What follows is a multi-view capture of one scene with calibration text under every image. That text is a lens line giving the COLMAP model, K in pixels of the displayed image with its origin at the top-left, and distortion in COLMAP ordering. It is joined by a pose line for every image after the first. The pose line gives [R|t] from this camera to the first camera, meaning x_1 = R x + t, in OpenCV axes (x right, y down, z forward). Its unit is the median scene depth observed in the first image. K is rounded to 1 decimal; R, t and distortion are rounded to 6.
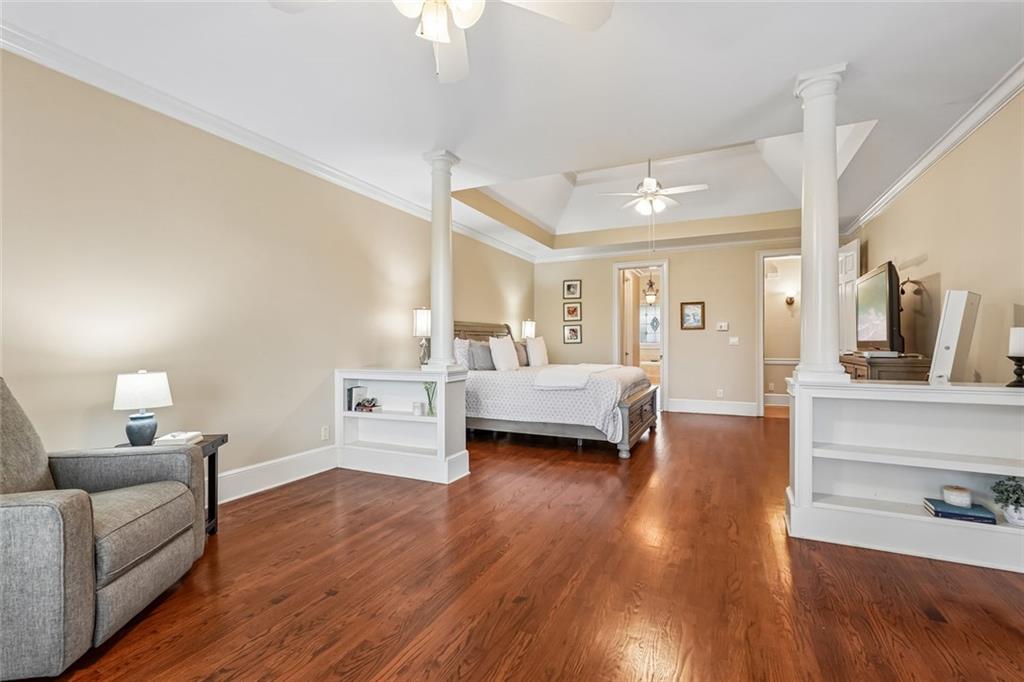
lens RADIAL K [[455.6, 0, 517.4], [0, 455.6, 341.6], [0, 0, 1]] dist [-0.008448, 0.006253]
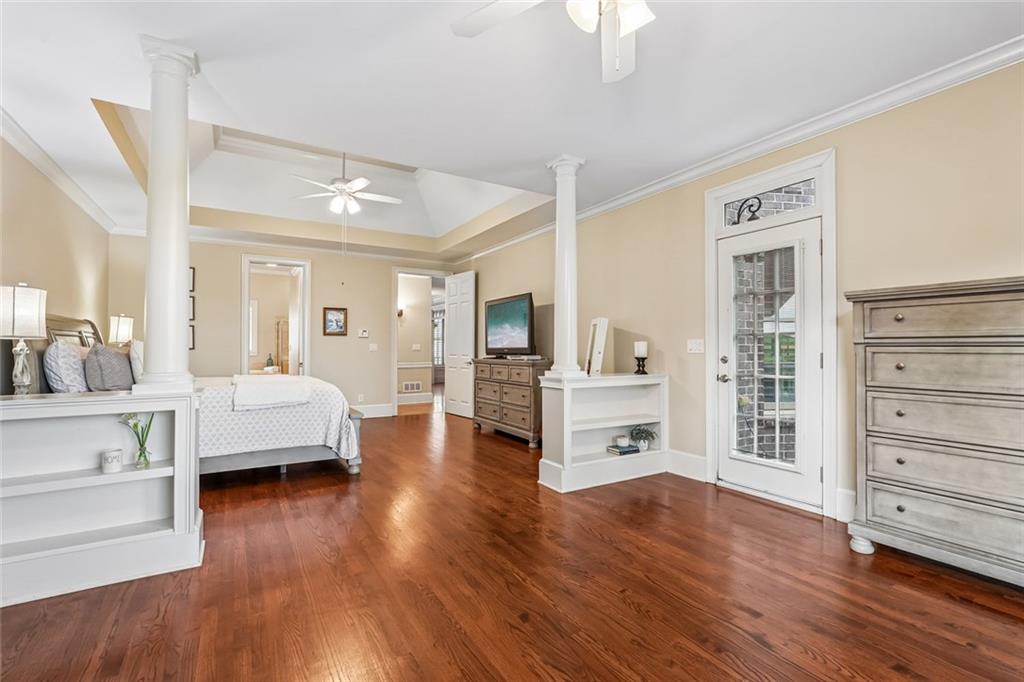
lens RADIAL K [[455.6, 0, 516.7], [0, 455.6, 343.1], [0, 0, 1]] dist [-0.008448, 0.006253]
pose [[0.556089, 0.013676, 0.831010, -0.357103], [-0.004746, 0.999901, -0.013279, 0.001142], [-0.831109, 0.003440, 0.556098, 0.211841]]
